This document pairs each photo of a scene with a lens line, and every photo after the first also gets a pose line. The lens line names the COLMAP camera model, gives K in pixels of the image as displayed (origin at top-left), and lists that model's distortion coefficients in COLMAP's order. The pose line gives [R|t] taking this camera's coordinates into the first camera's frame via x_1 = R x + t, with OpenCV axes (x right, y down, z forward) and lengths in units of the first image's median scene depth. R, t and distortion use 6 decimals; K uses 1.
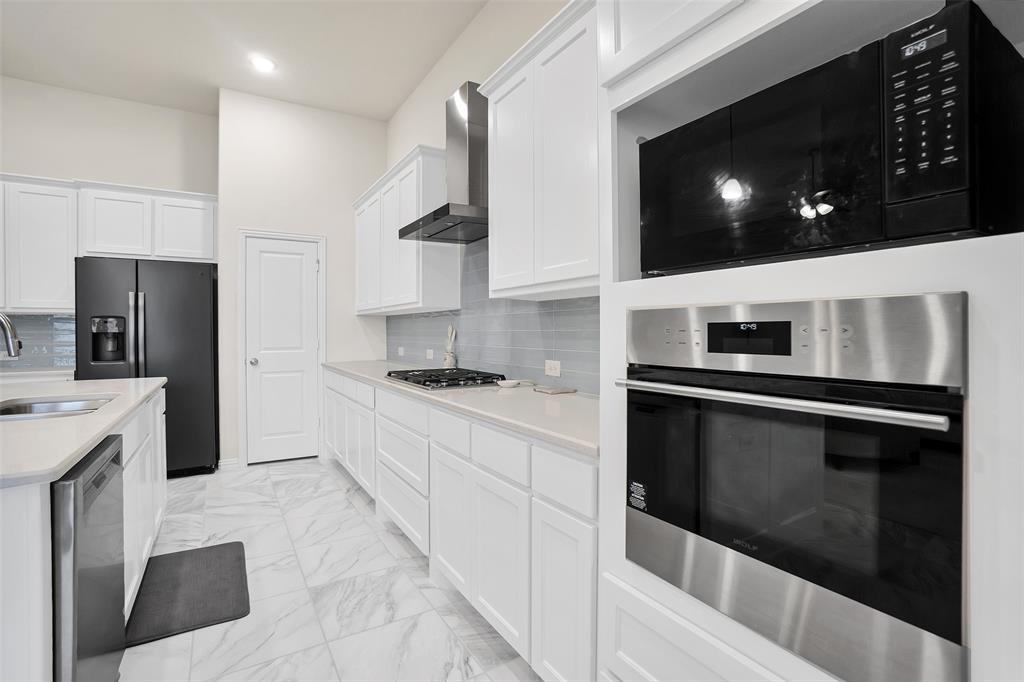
lens RADIAL K [[463.4, 0, 506.5], [0, 463.4, 333.6], [0, 0, 1]] dist [-0.050432, 0.010225]
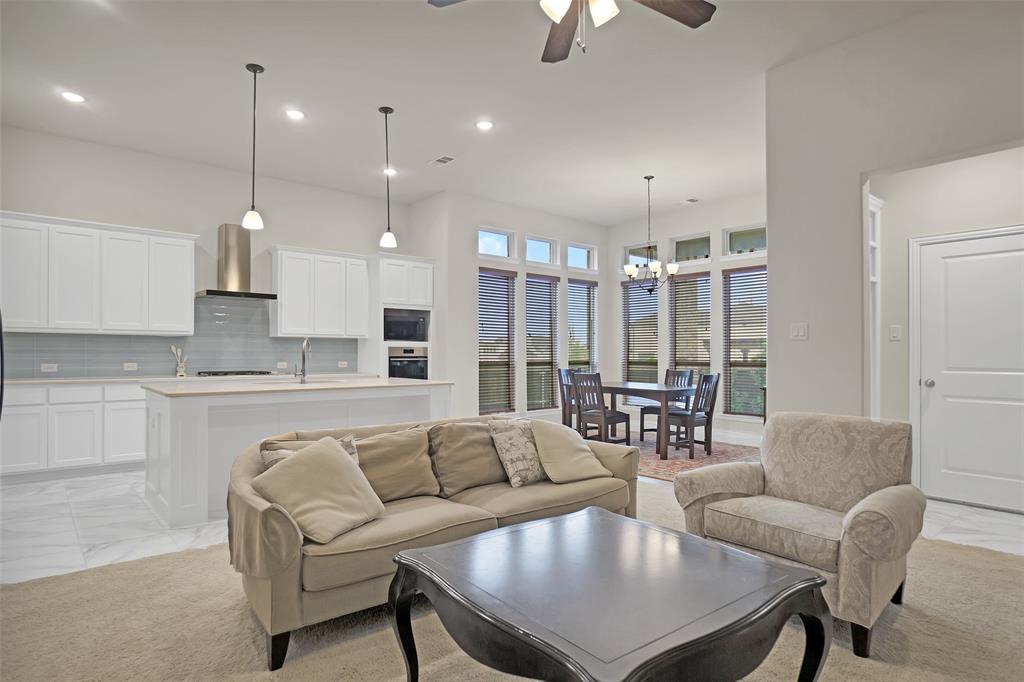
lens RADIAL K [[566.1, 0, 535.9], [0, 566.1, 349.3], [0, 0, 1]] dist [-0.026740, 0.018276]
pose [[-0.213247, 0.007204, 0.976972, -2.770888], [0.003847, 0.999971, -0.006534, 0.014006], [-0.976991, 0.002365, -0.213269, 0.294786]]
